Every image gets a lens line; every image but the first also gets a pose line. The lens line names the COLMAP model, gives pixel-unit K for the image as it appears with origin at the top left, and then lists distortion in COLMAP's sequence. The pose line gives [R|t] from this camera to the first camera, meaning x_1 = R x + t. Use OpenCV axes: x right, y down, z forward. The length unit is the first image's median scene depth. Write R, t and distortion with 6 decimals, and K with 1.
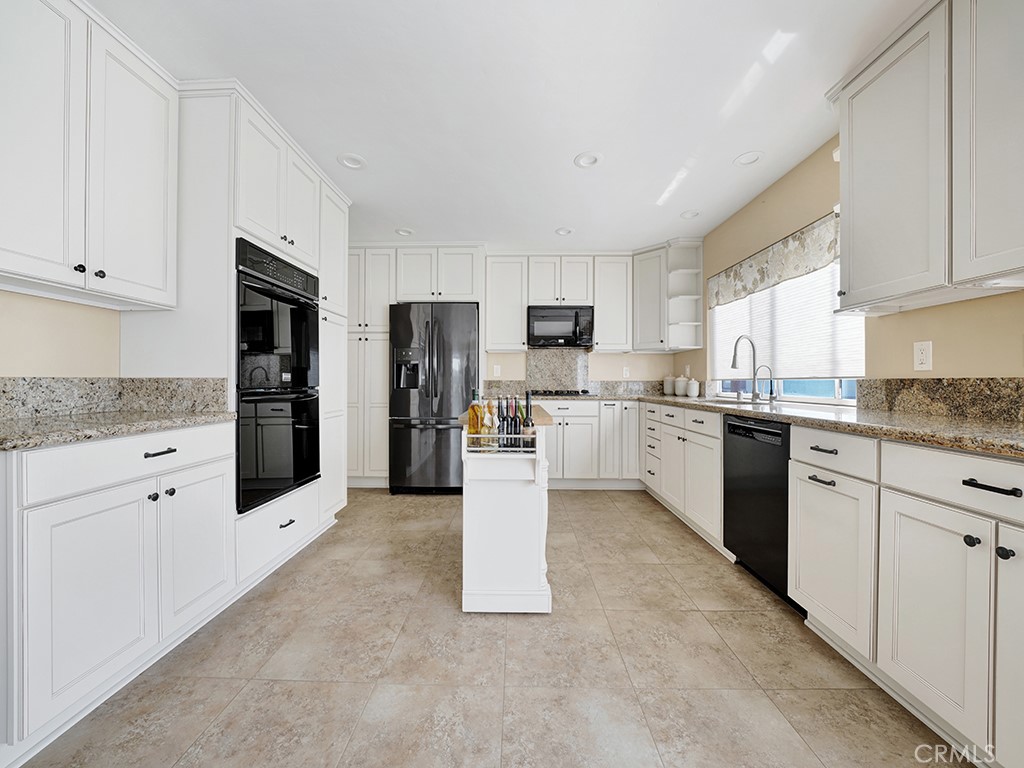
lens RADIAL K [[375.1, 0, 504.7], [0, 375.1, 380.9], [0, 0, 1]] dist [-0.019074, 0.000621]
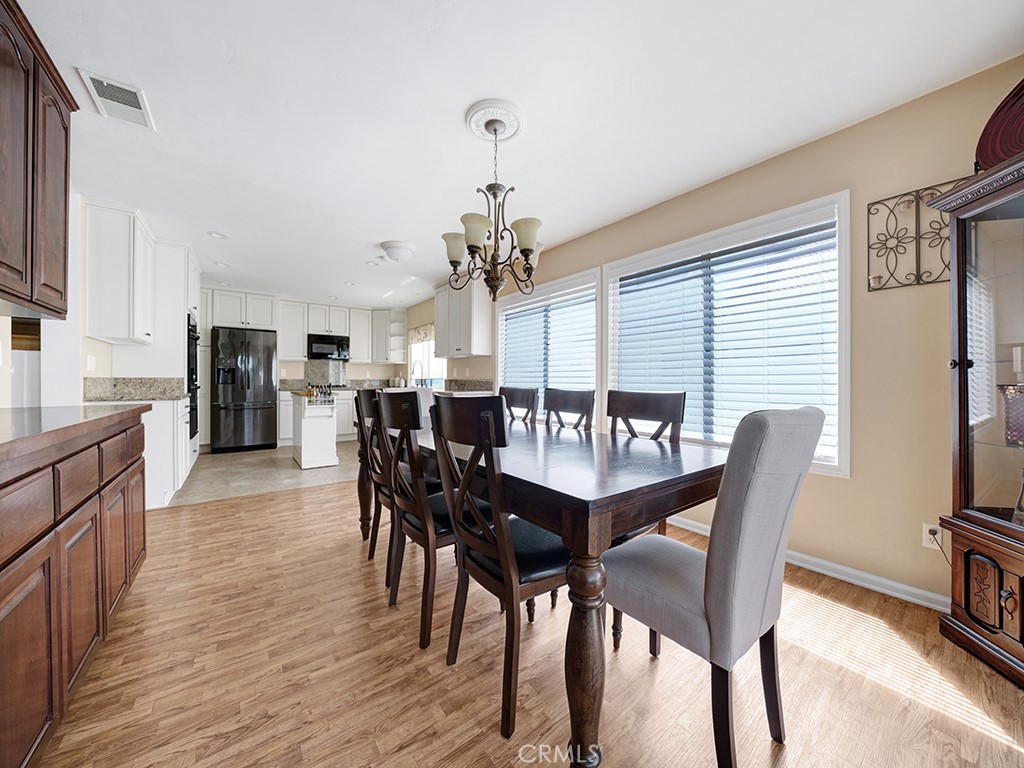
lens RADIAL K [[375.1, 0, 510.9], [0, 375.1, 391.1], [0, 0, 1]] dist [-0.019074, 0.000621]
pose [[0.786170, -0.016255, 0.617797, -0.299183], [-0.002933, 0.999545, 0.030031, 0.000606], [-0.618004, -0.025421, 0.785764, -1.005576]]
